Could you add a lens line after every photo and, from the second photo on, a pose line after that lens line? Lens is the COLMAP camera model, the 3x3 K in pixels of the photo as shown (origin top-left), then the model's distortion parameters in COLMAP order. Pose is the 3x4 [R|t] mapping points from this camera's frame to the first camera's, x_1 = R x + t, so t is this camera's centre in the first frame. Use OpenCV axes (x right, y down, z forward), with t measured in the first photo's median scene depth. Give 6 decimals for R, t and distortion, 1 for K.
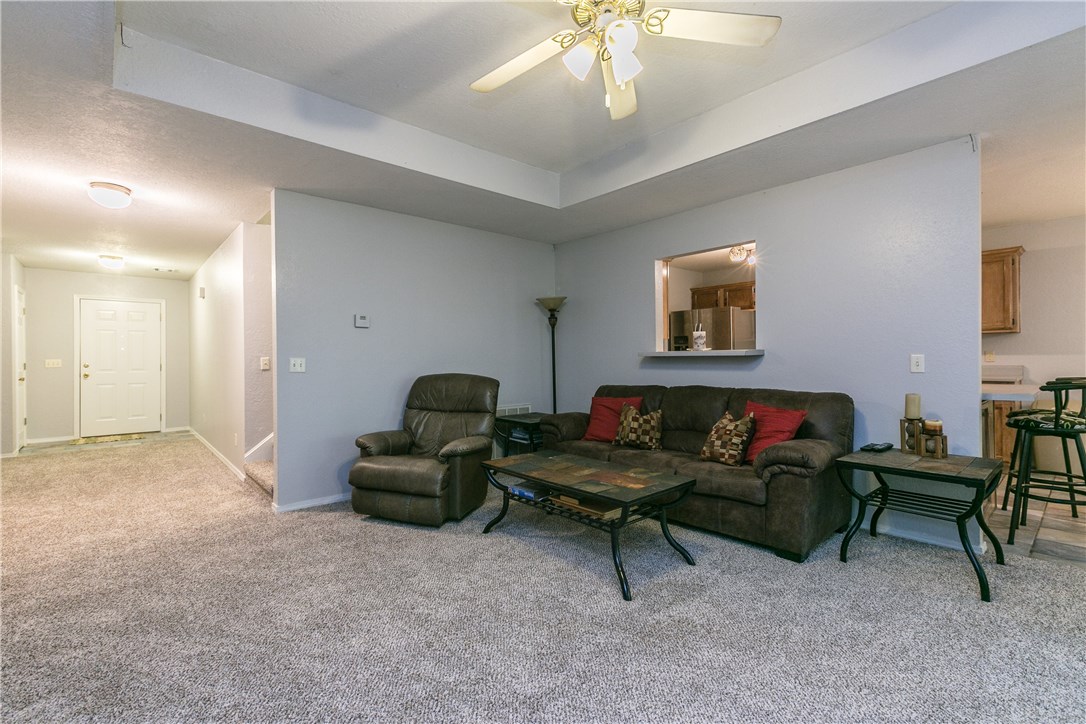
lens RADIAL K [[493.4, 0, 544.2], [0, 493.4, 361.2], [0, 0, 1]] dist [0.016530, -0.001341]
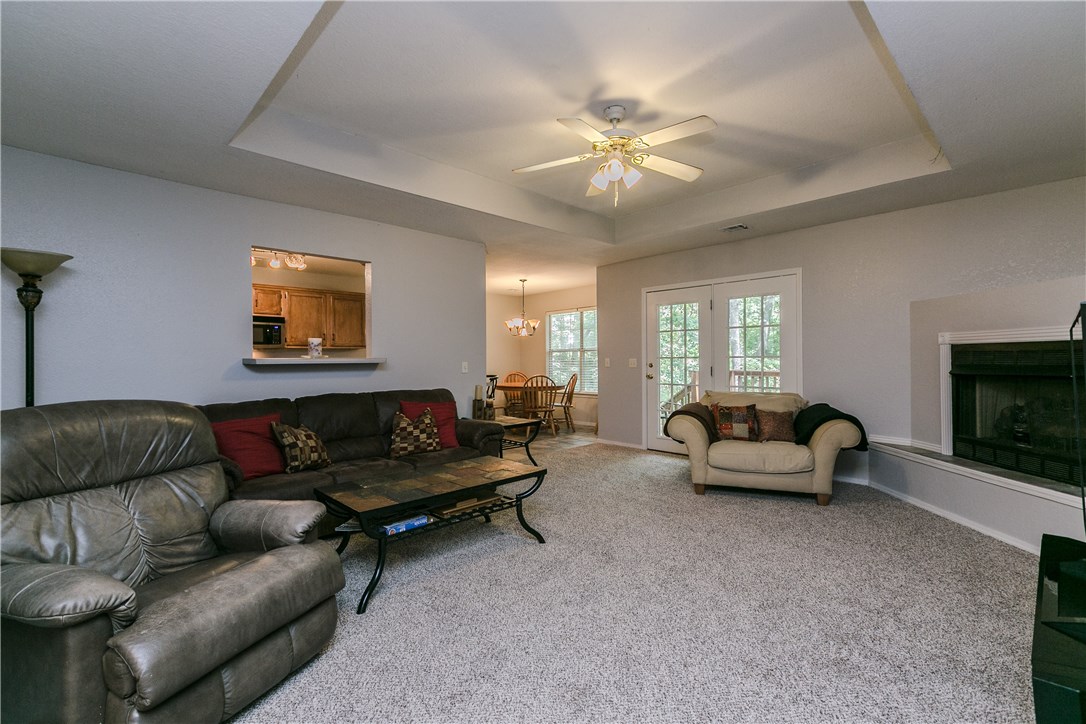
lens RADIAL K [[493.4, 0, 546.6], [0, 493.4, 358.6], [0, 0, 1]] dist [0.016530, -0.001341]
pose [[-0.061540, 0.012415, 0.998027, -0.746411], [0.016736, 0.999795, -0.011405, -0.001732], [-0.997964, 0.016001, -0.061735, 0.678358]]
